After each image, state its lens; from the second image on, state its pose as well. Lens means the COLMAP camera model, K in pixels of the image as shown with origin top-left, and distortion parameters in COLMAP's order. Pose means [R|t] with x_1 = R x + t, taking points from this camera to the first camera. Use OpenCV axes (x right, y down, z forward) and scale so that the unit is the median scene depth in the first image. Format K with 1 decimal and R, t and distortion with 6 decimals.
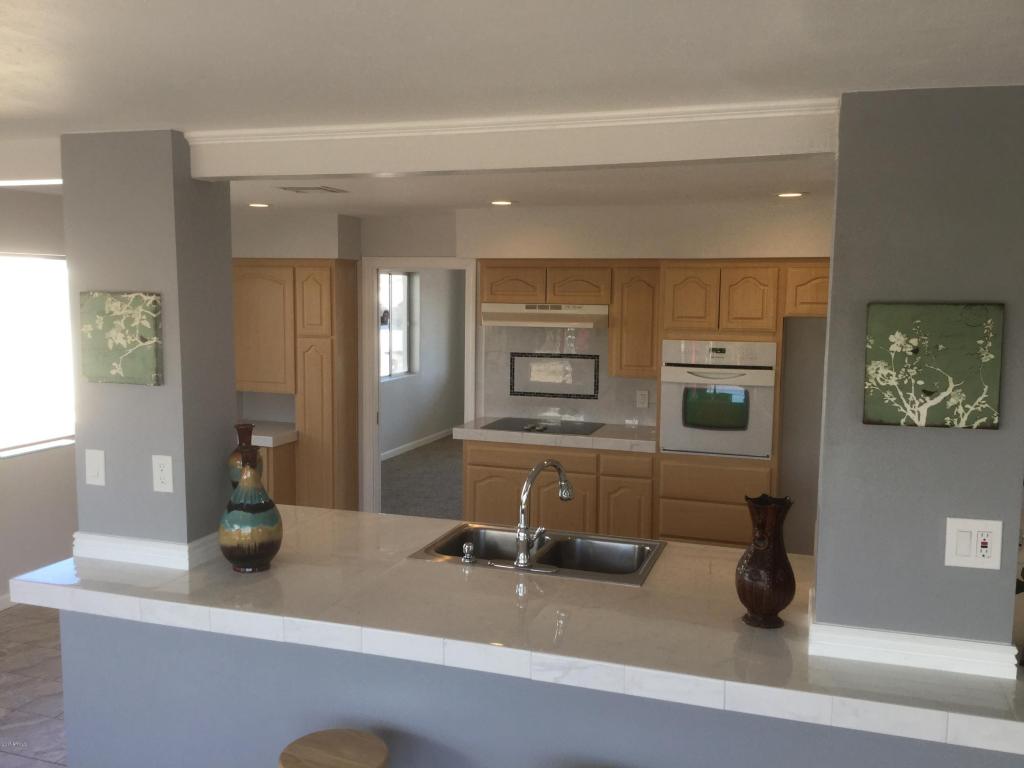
lens RADIAL K [[913.7, 0, 510.2], [0, 913.7, 385.5], [0, 0, 1]] dist [0.109378, -0.214863]
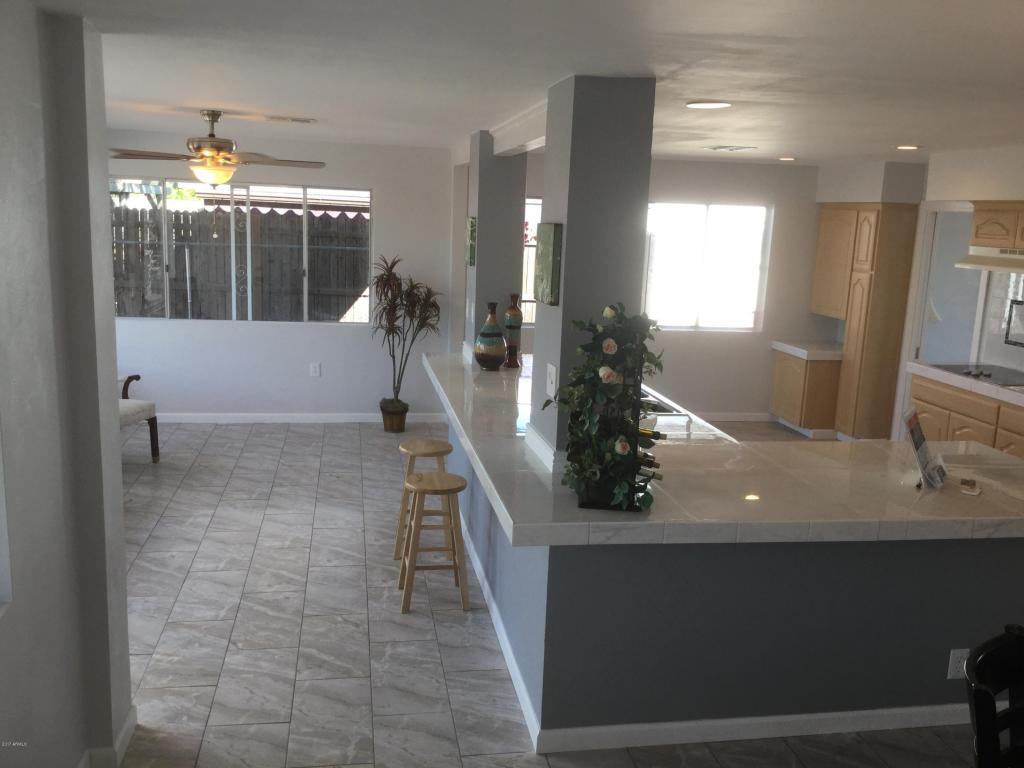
lens RADIAL K [[918.4, 0, 512.9], [0, 918.4, 388.9], [0, 0, 1]] dist [0.113382, -0.222865]
pose [[0.476277, 0.172842, -0.862140, 0.744222], [-0.127138, 0.983723, 0.126981, -0.001549], [0.870055, 0.049132, 0.490499, 0.077700]]
